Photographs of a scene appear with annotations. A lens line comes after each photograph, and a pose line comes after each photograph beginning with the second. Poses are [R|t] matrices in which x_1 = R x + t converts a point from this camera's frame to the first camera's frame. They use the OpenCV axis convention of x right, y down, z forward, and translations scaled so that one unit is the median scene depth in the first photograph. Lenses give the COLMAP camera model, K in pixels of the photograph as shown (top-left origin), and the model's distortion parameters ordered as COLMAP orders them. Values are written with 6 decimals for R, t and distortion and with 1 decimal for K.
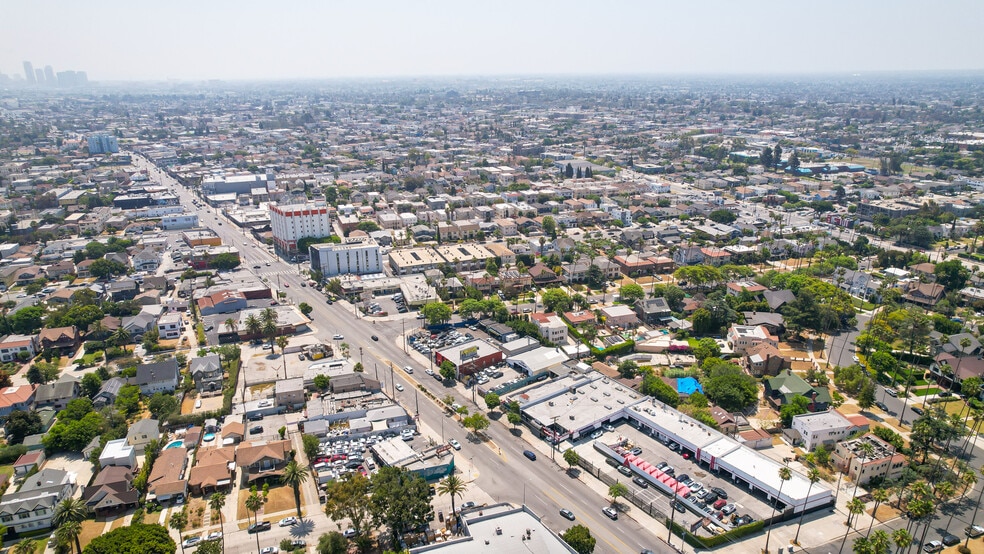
lens RADIAL K [[626.2, 0, 495.4], [0, 626.2, 278.4], [0, 0, 1]] dist [-0.053561, 0.043983]
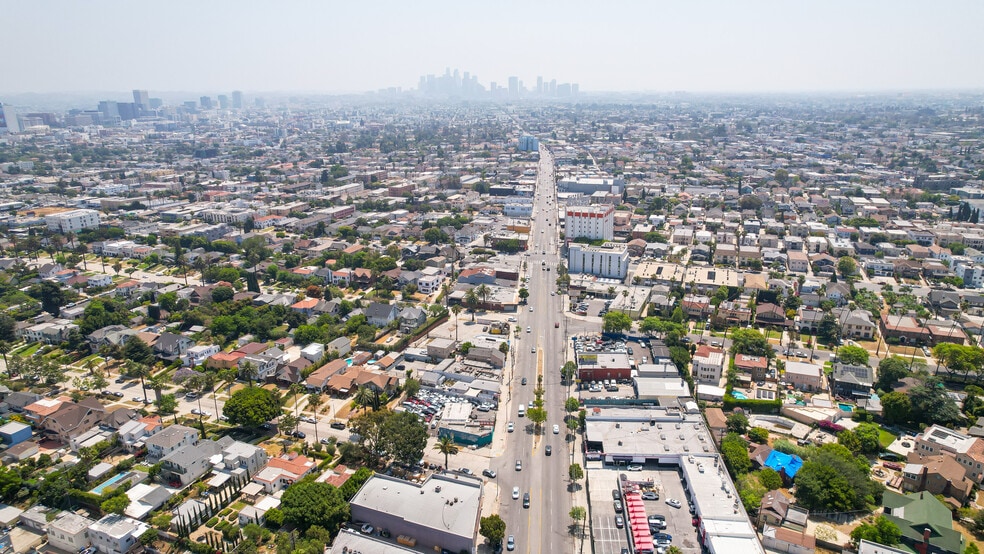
lens RADIAL K [[626.2, 0, 492.4], [0, 626.2, 279.4], [0, 0, 1]] dist [-0.053561, 0.043983]
pose [[0.759911, 0.187586, -0.622371, 0.384668], [-0.198139, 0.978736, 0.053070, -0.028000], [0.619093, 0.082987, 0.780921, 0.072065]]
